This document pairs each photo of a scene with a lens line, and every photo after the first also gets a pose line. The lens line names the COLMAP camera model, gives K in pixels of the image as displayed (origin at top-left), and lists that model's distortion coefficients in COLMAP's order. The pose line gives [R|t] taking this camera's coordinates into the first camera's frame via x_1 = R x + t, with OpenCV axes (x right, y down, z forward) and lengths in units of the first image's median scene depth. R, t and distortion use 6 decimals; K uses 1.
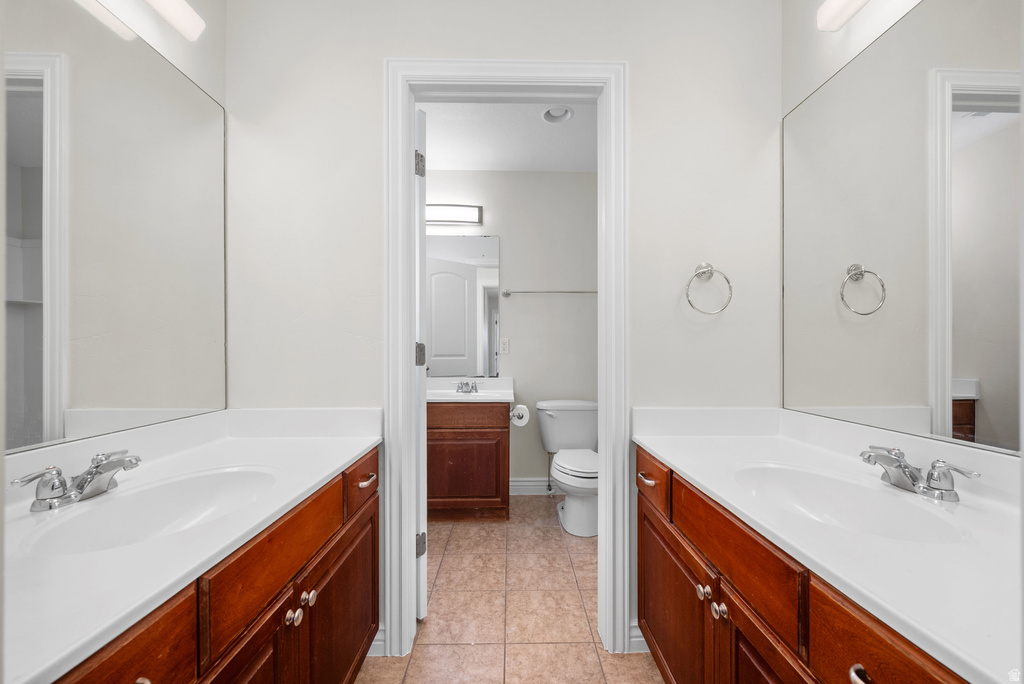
lens RADIAL K [[416.9, 0, 513.2], [0, 416.9, 345.0], [0, 0, 1]] dist [-0.000885, 0.000785]
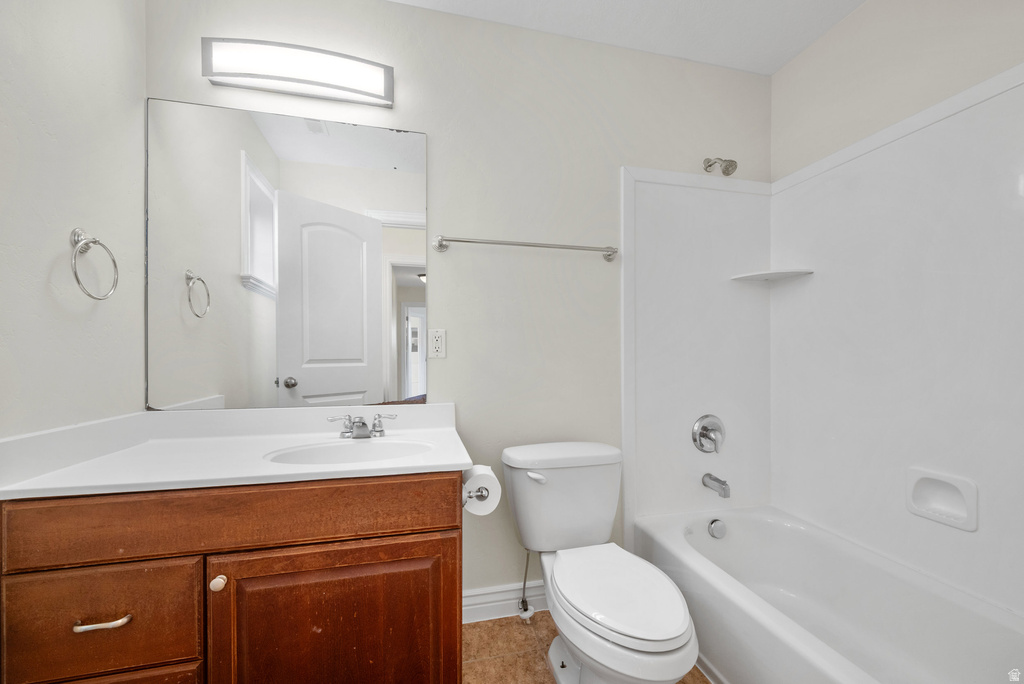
lens RADIAL K [[416.9, 0, 516.7], [0, 416.9, 352.3], [0, 0, 1]] dist [-0.000885, 0.000785]
pose [[0.974423, -0.003640, 0.224692, -0.047448], [0.000575, 0.999906, 0.013708, 0.006967], [-0.224720, -0.013228, 0.974334, 0.528253]]
